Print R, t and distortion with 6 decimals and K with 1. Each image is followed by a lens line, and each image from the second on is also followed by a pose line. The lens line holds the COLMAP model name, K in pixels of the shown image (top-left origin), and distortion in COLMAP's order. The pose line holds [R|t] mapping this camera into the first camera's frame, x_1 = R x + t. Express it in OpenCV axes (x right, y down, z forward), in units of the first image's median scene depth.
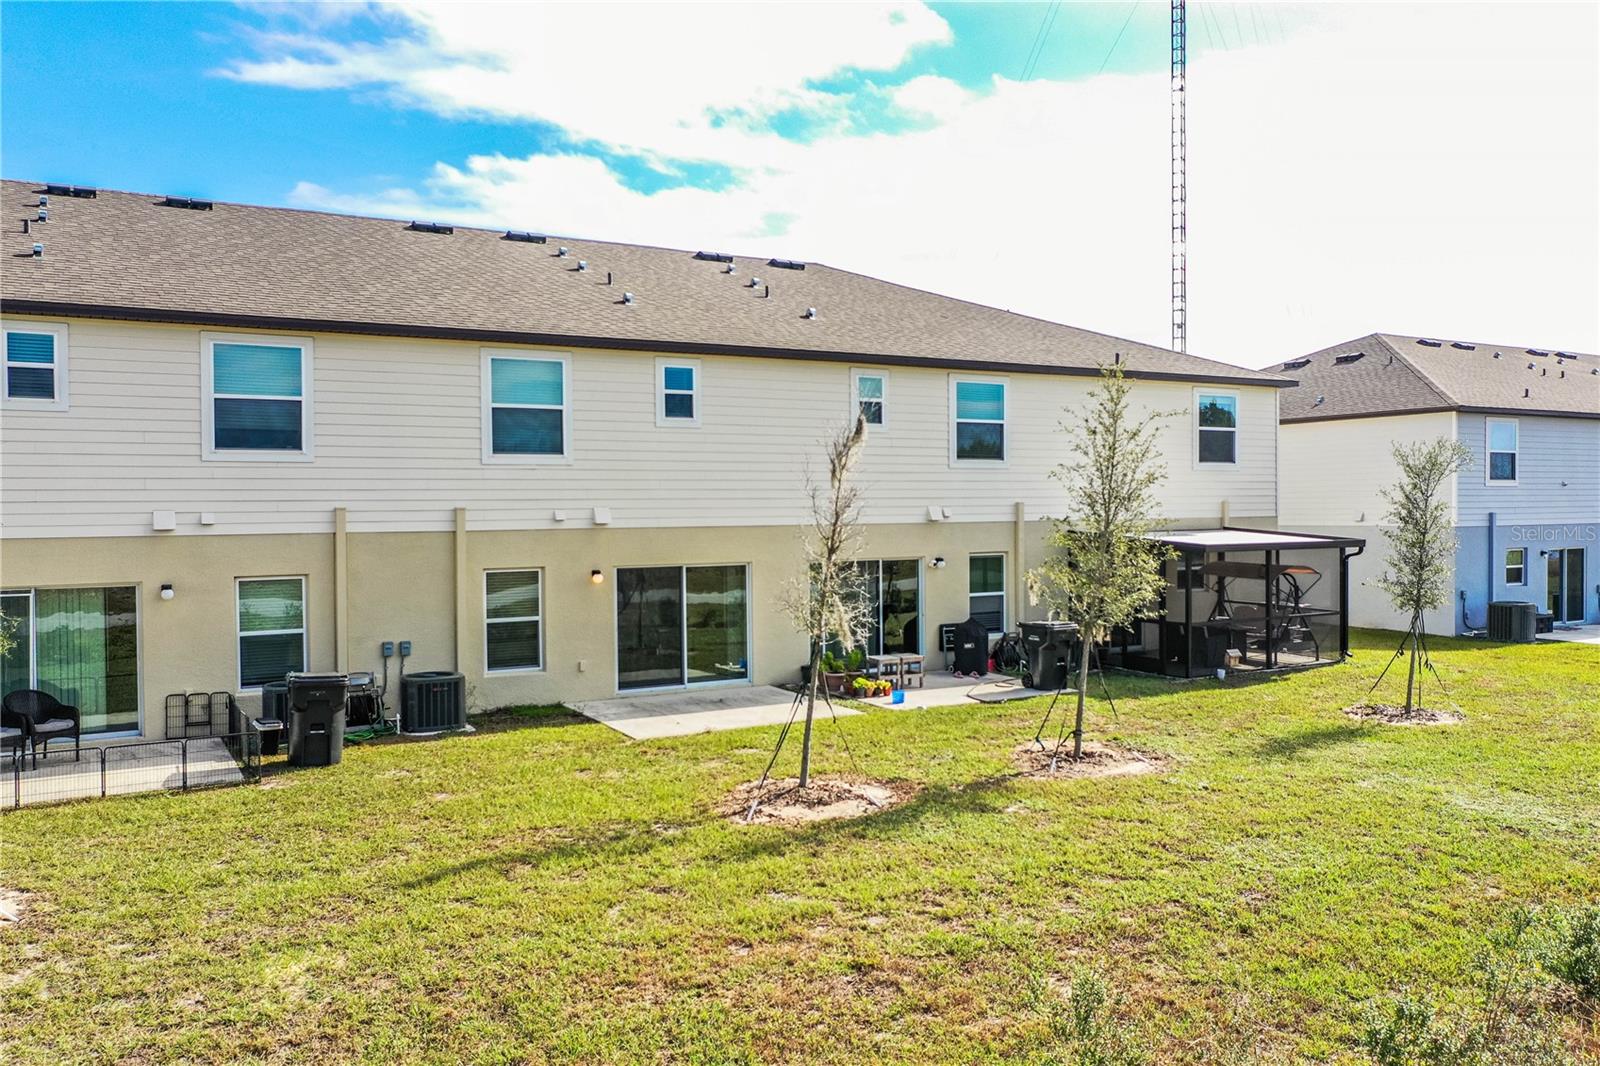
lens RADIAL K [[1256.2, 0, 800.0], [0, 1256.2, 533.0], [0, 0, 1]] dist [0.002606, -0.002355]
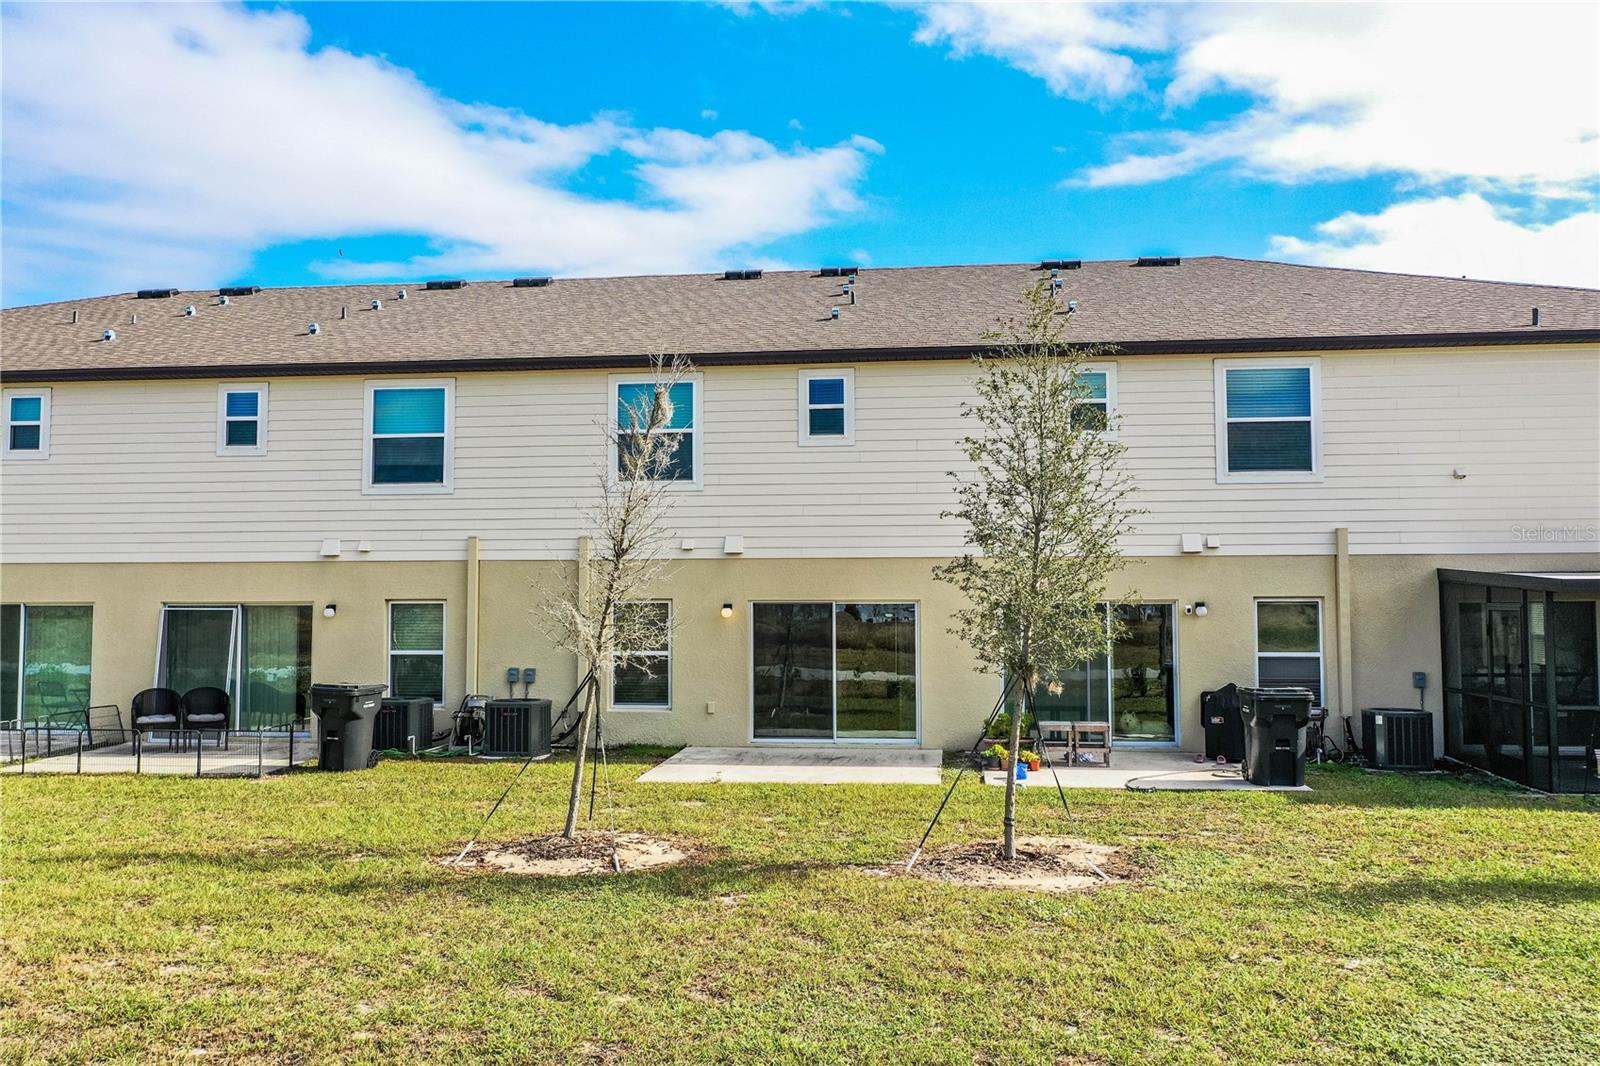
lens RADIAL K [[1260.4, 0, 800.0], [0, 1260.4, 533.0], [0, 0, 1]] dist [-0.003563, 0.001680]
pose [[0.801482, -0.026990, -0.597410, 0.459441], [-0.017517, 0.997493, -0.068565, 0.042540], [0.597763, 0.065418, 0.799000, 0.308604]]
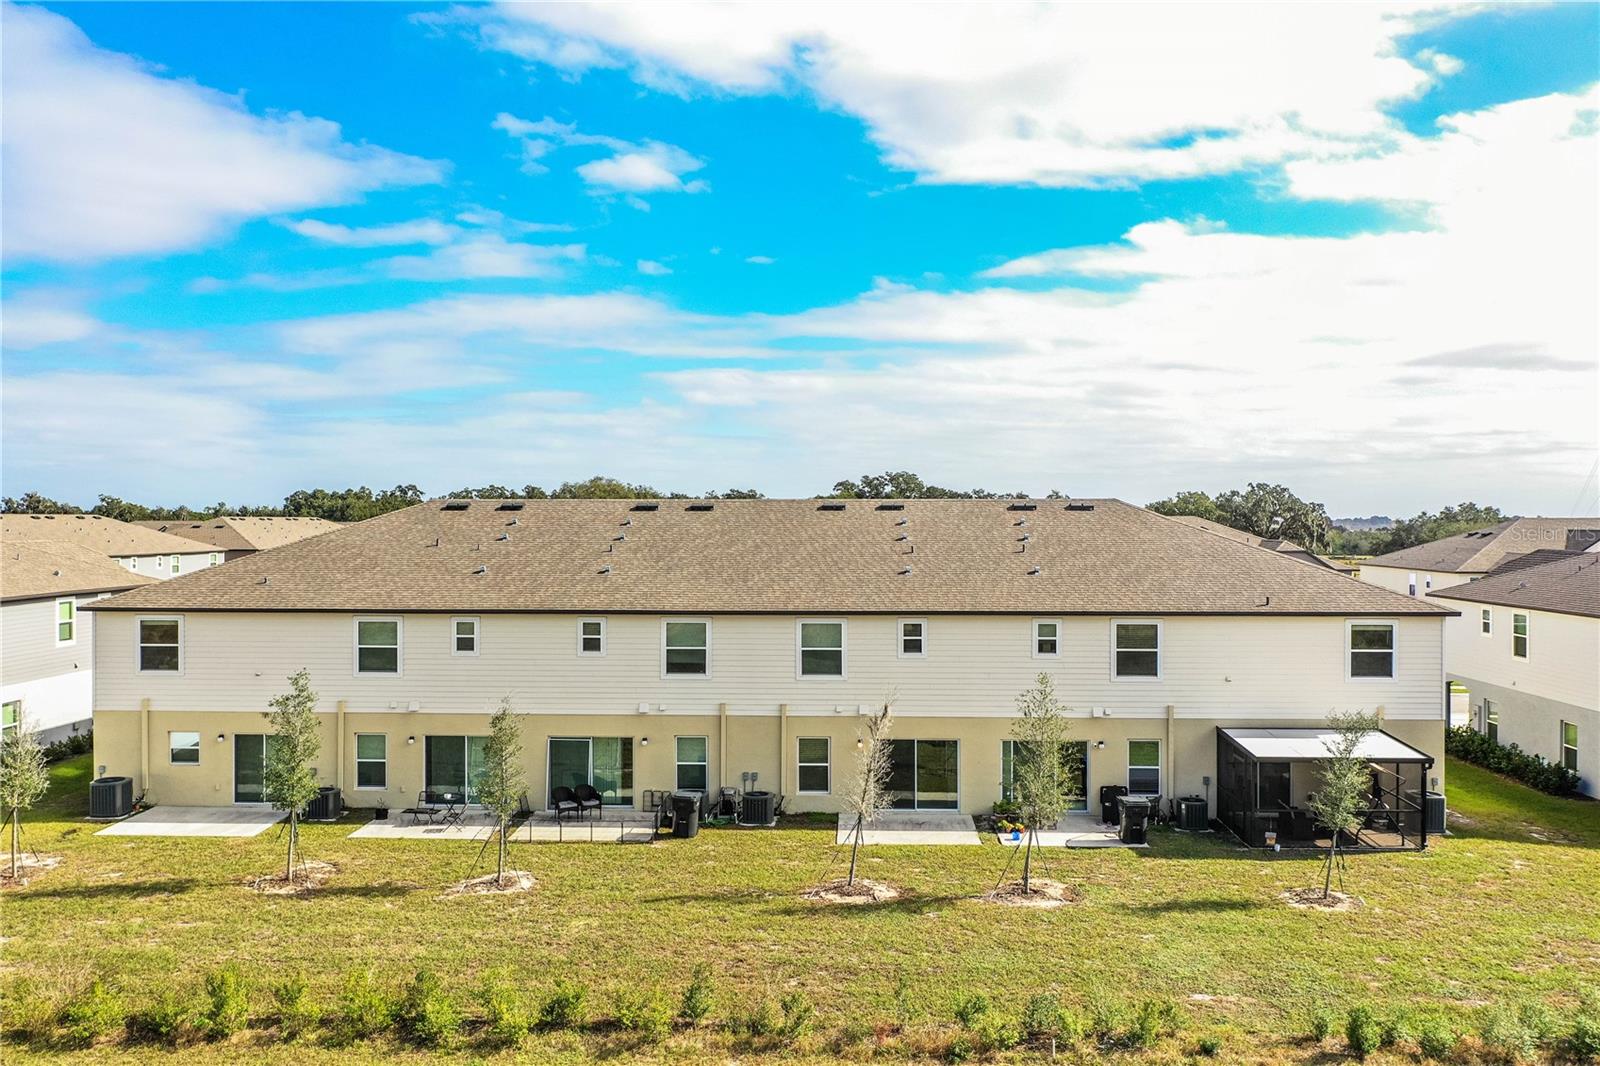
lens RADIAL K [[1260.4, 0, 800.0], [0, 1260.4, 533.0], [0, 0, 1]] dist [-0.003563, 0.001680]
pose [[0.842775, 0.012520, -0.538121, 0.761890], [-0.018911, 0.999801, -0.006355, -0.264203], [0.537934, 0.015533, 0.842844, -0.580268]]
